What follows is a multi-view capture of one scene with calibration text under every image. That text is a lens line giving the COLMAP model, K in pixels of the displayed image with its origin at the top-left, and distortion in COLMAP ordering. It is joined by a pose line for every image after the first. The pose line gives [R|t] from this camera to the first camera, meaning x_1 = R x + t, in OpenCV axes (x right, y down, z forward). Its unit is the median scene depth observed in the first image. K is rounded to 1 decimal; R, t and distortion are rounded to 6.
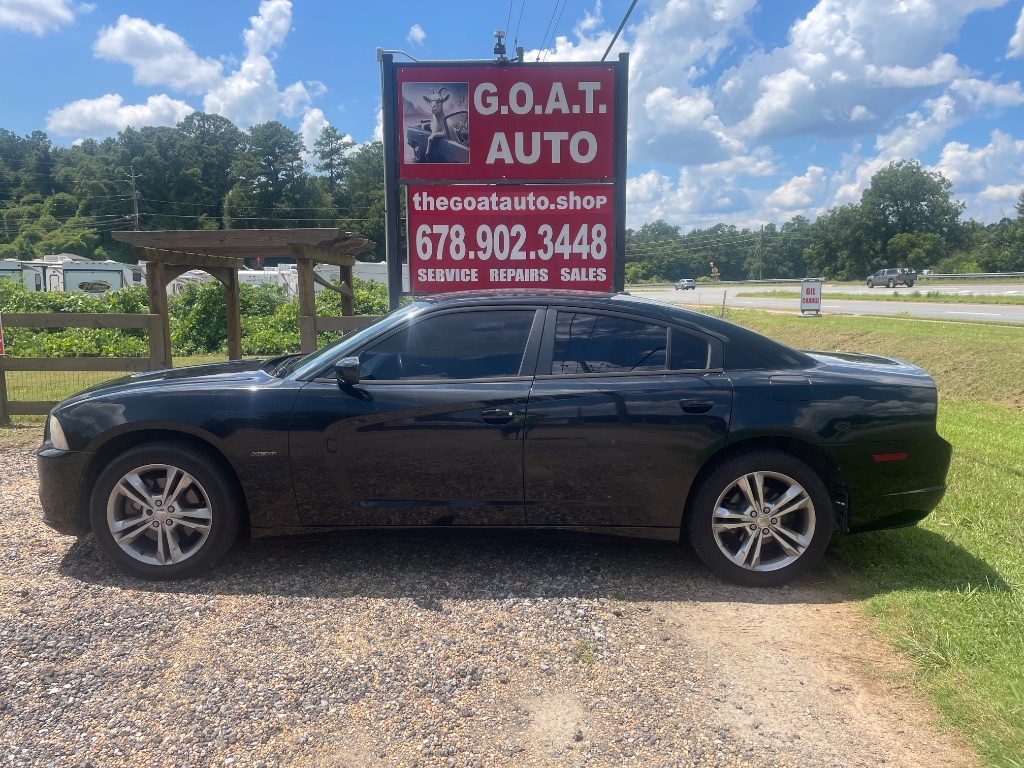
lens RADIAL K [[769.9, 0, 510.5], [0, 769.9, 392.0], [0, 0, 1]] dist [0.064265, -0.080237]
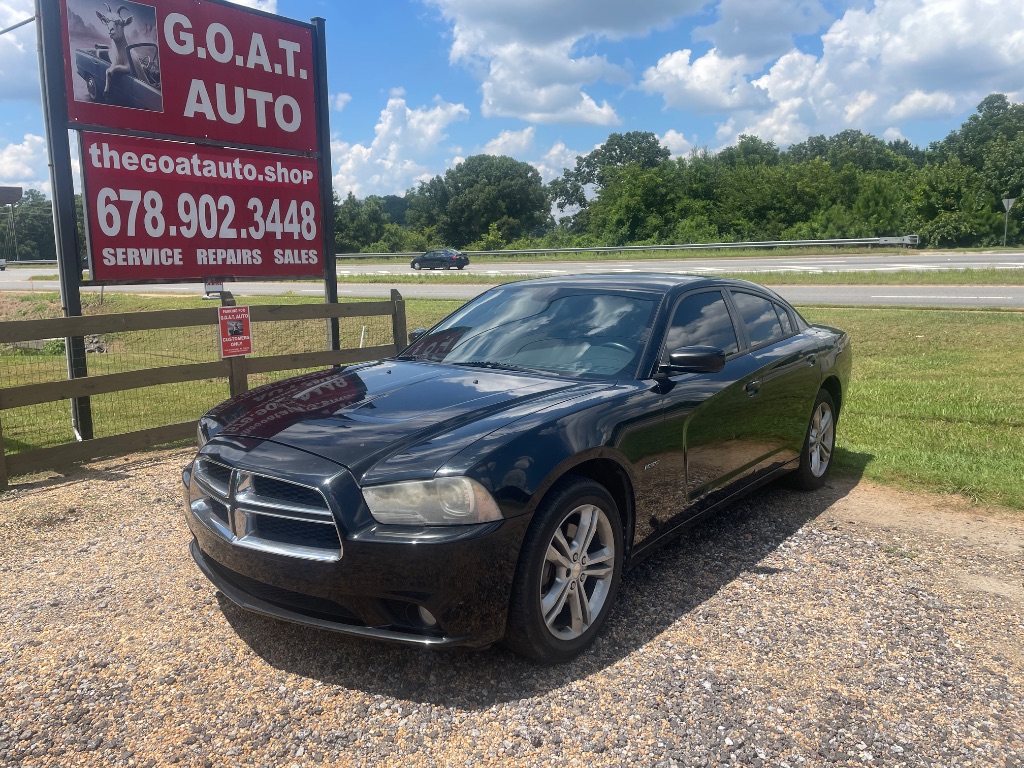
lens RADIAL K [[769.9, 0, 513.5], [0, 769.9, 385.0], [0, 0, 1]] dist [0.064265, -0.080237]
pose [[0.623641, -0.127314, 0.771274, -0.467773], [0.115520, 0.990825, 0.070148, -0.038808], [-0.773128, 0.045350, 0.632626, 0.244260]]
